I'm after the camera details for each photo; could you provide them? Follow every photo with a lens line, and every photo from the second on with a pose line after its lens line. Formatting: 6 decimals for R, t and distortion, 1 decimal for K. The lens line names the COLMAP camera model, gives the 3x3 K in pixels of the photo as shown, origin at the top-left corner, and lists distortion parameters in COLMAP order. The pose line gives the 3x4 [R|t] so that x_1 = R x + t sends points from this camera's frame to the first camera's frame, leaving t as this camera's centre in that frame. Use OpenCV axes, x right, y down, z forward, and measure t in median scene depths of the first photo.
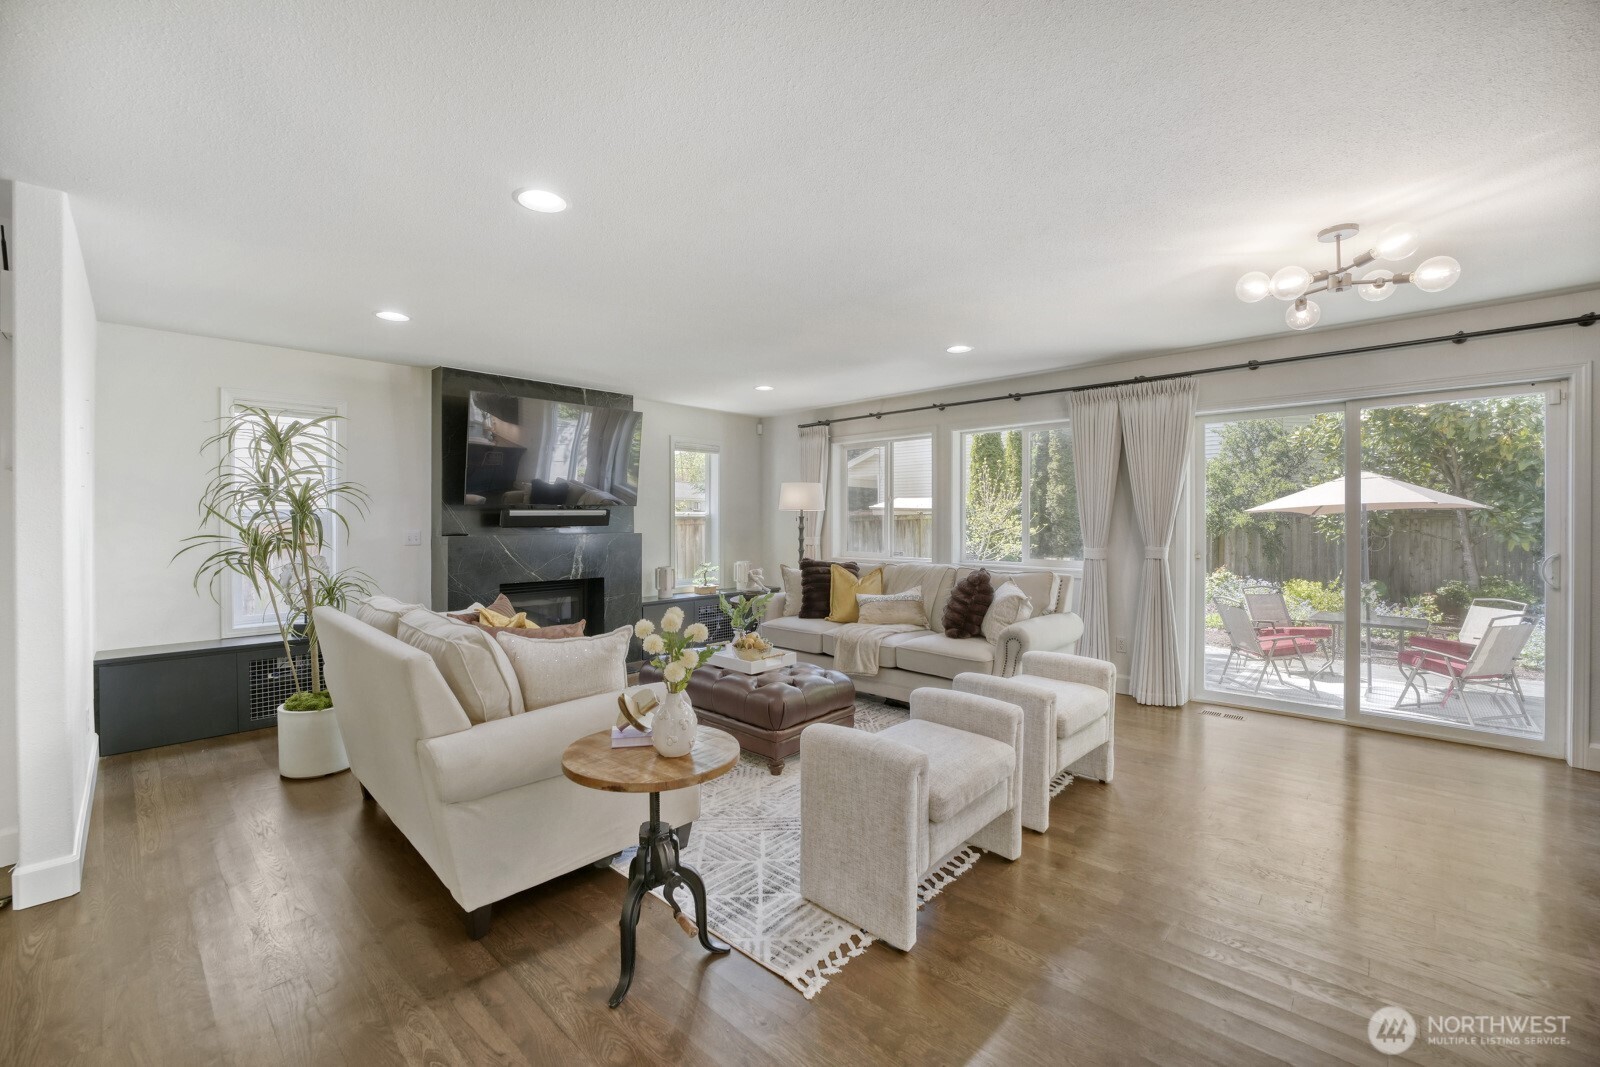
lens RADIAL K [[651.5, 0, 795.2], [0, 651.5, 524.8], [0, 0, 1]] dist [-0.022433, -0.000080]
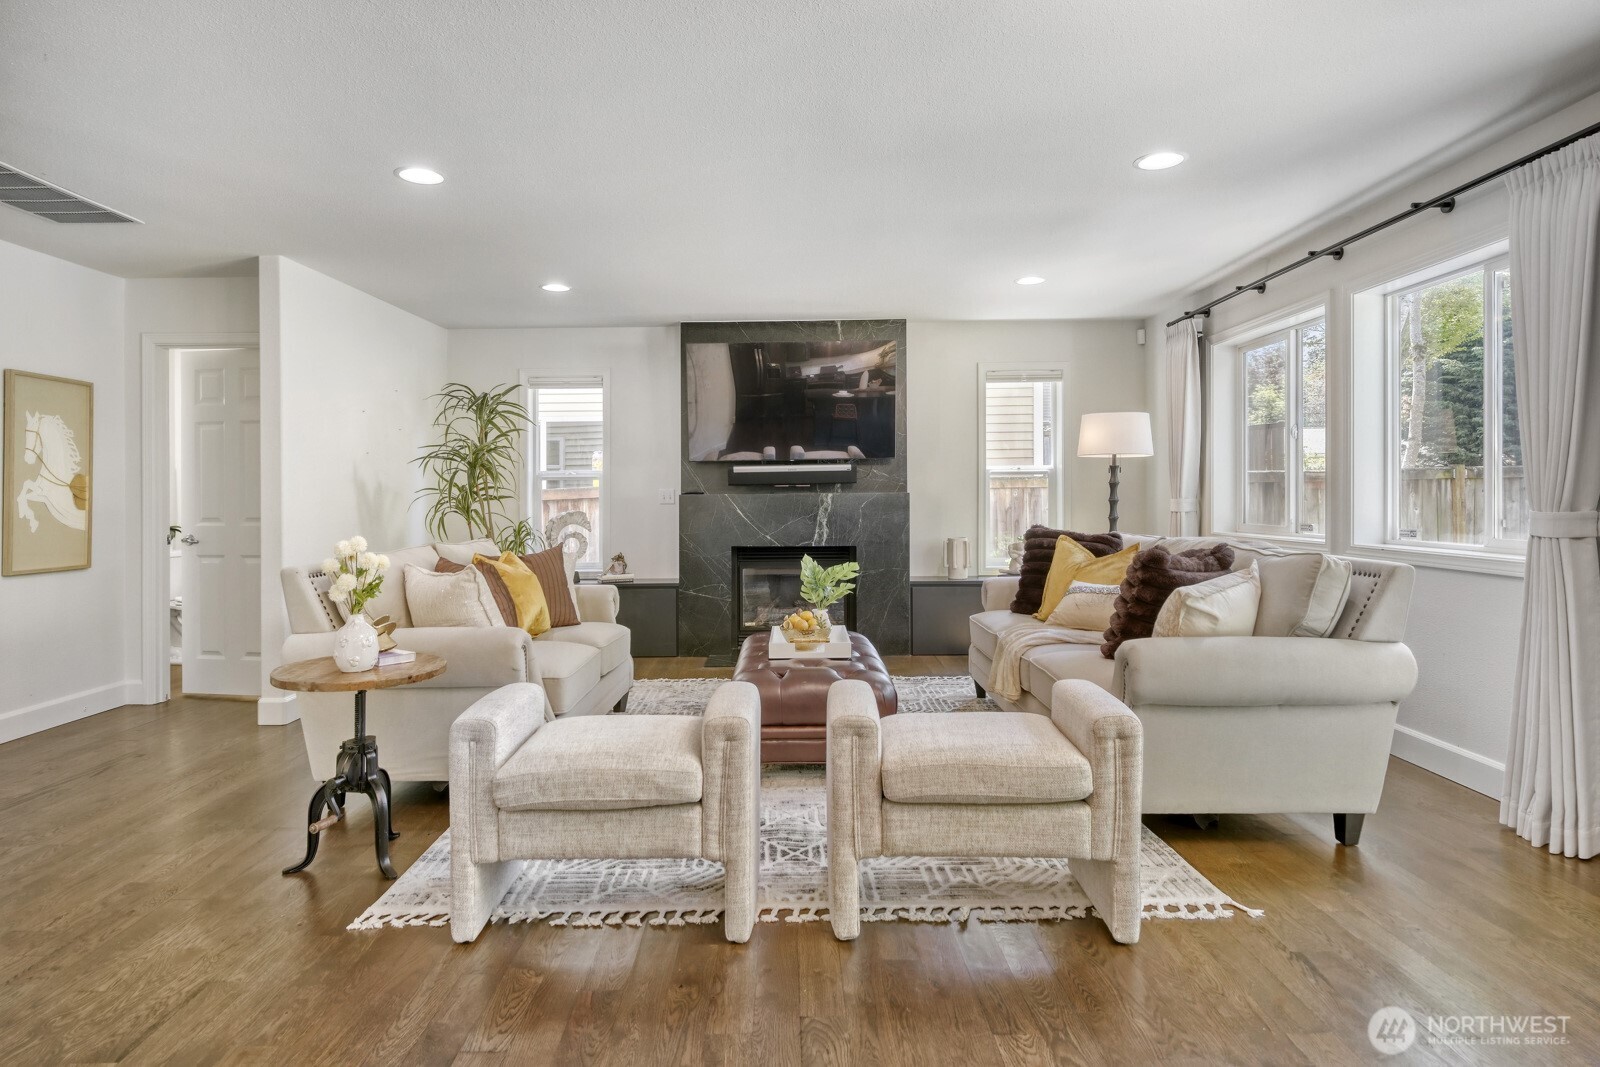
lens RADIAL K [[878.9, 0, 784.3], [0, 878.9, 500.6], [0, 0, 1]] dist [0.003662, 0.002628]
pose [[0.678923, -0.002337, -0.734206, 0.489948], [-0.000123, 0.999995, -0.003298, 0.028026], [0.734209, 0.002329, 0.678919, 0.191291]]
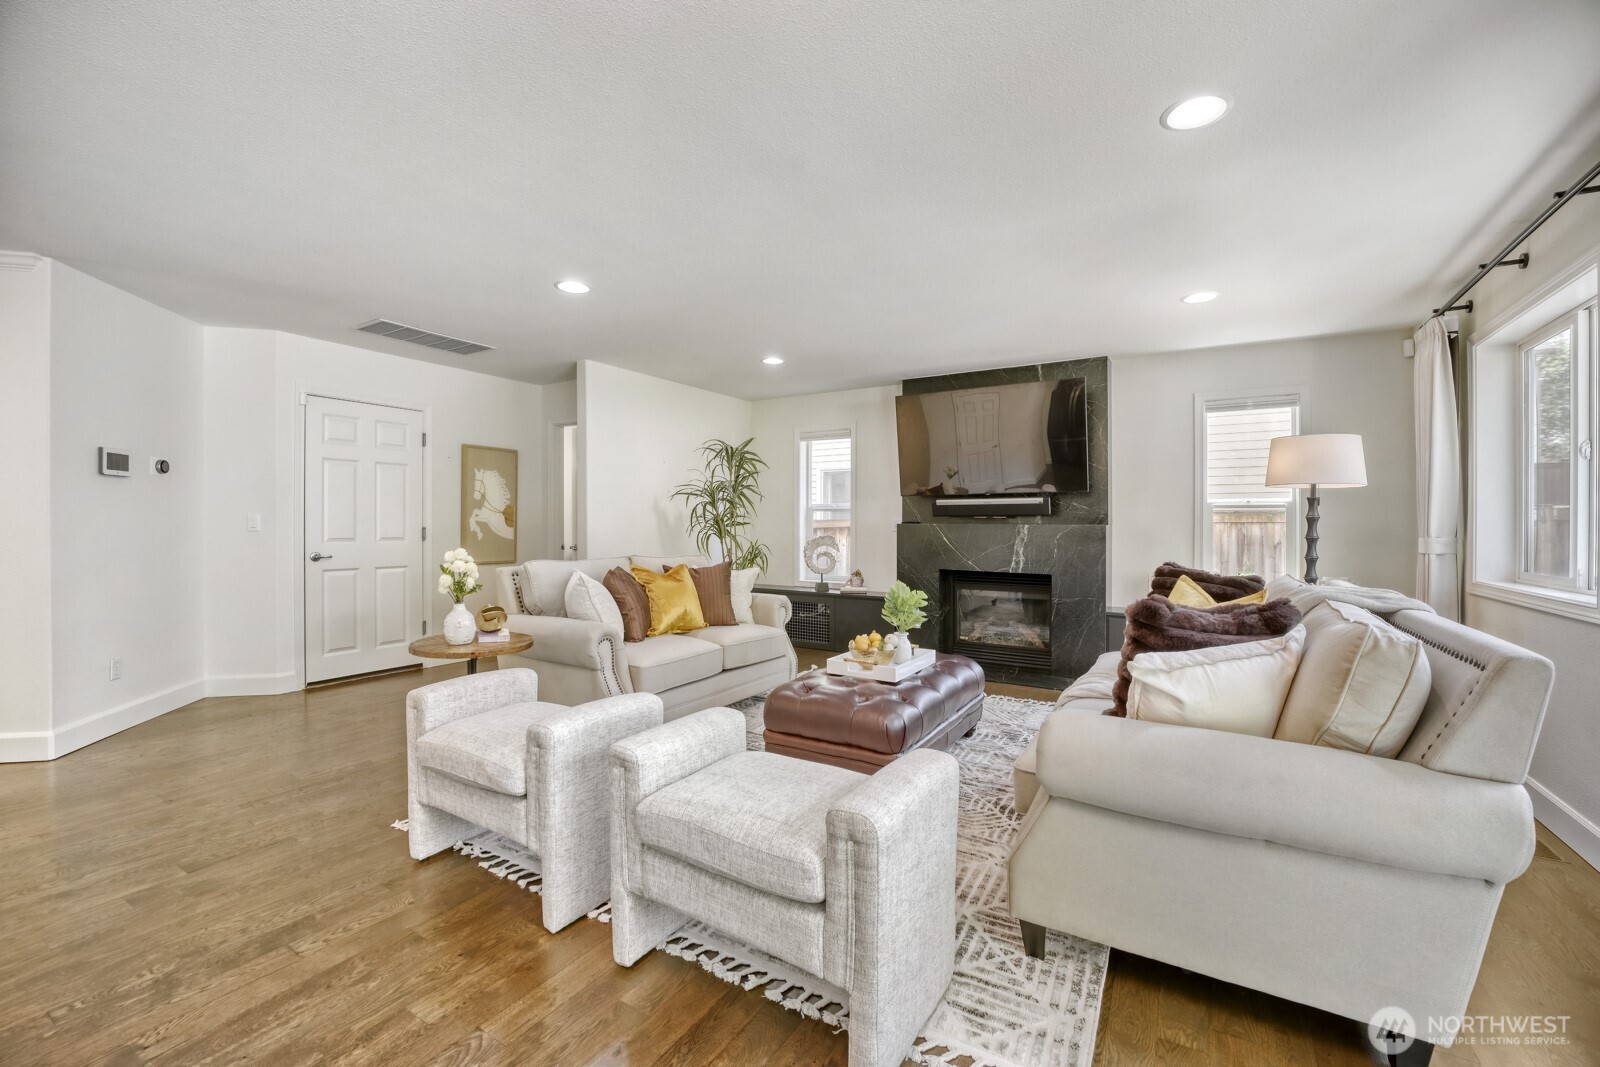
lens RADIAL K [[651.5, 0, 794.3], [0, 651.5, 529.4], [0, 0, 1]] dist [-0.022433, -0.000080]
pose [[0.209913, 0.008756, -0.977681, 0.518677], [-0.020702, 0.999776, 0.004509, 0.023916], [0.977501, 0.019293, 0.210047, 0.515632]]
